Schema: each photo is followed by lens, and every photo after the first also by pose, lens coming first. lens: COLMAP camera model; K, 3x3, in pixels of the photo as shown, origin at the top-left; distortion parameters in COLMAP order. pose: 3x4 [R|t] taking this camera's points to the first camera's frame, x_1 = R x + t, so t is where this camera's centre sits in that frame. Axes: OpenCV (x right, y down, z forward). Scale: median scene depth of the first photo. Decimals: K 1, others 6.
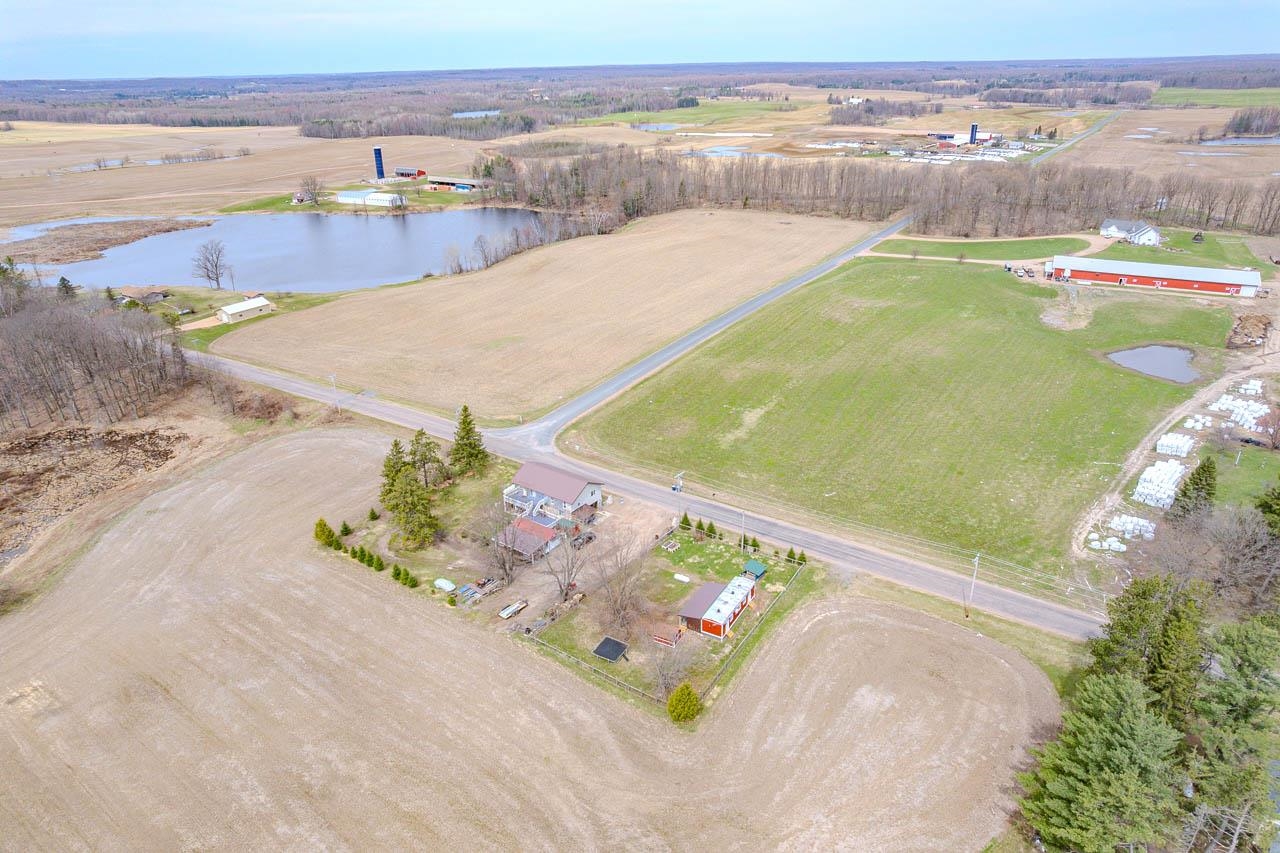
lens RADIAL K [[820.4, 0, 639.0], [0, 820.4, 427.2], [0, 0, 1]] dist [-0.073433, 0.068220]
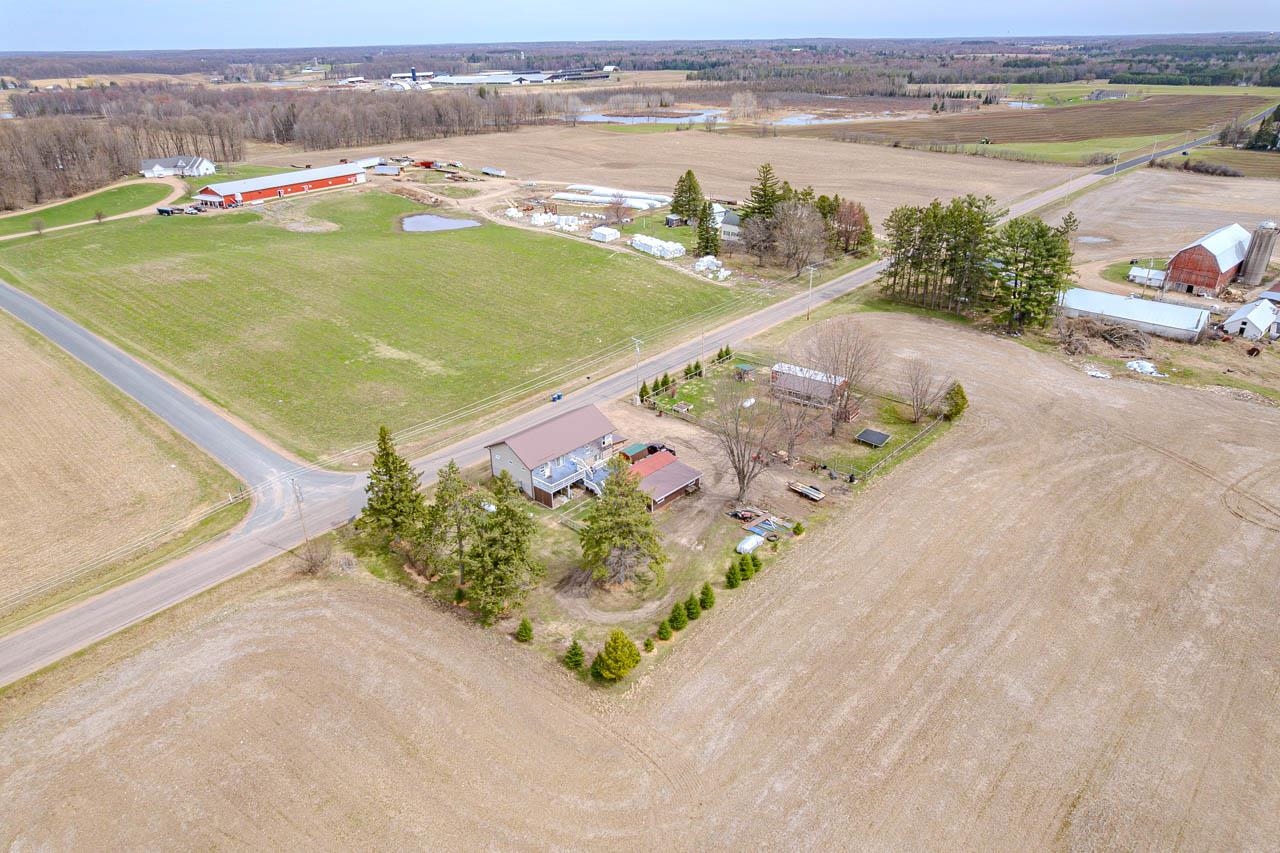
lens RADIAL K [[820.4, 0, 639.0], [0, 820.4, 427.2], [0, 0, 1]] dist [-0.073433, 0.068220]
pose [[0.123250, -0.415738, 0.901094, -0.585281], [0.421388, 0.844016, 0.331767, -0.115613], [-0.898466, 0.338820, 0.279212, 0.591845]]
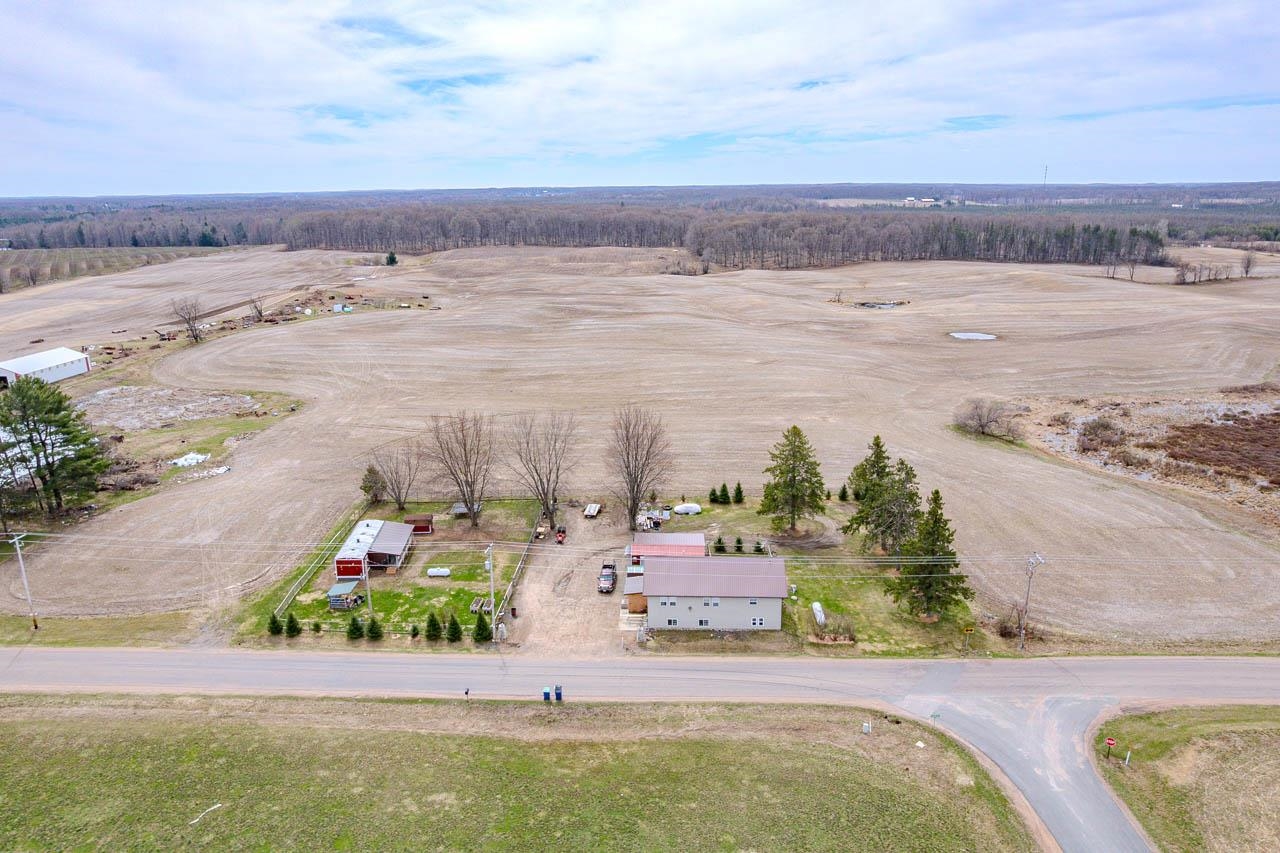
lens RADIAL K [[847.4, 0, 640.0], [0, 847.4, 426.5], [0, 0, 1]] dist [-0.082618, 0.080082]
pose [[-0.833134, 0.178563, -0.523453, 0.195742], [-0.204054, 0.780436, 0.591001, -0.293760], [0.514053, 0.599195, -0.613771, 1.035580]]
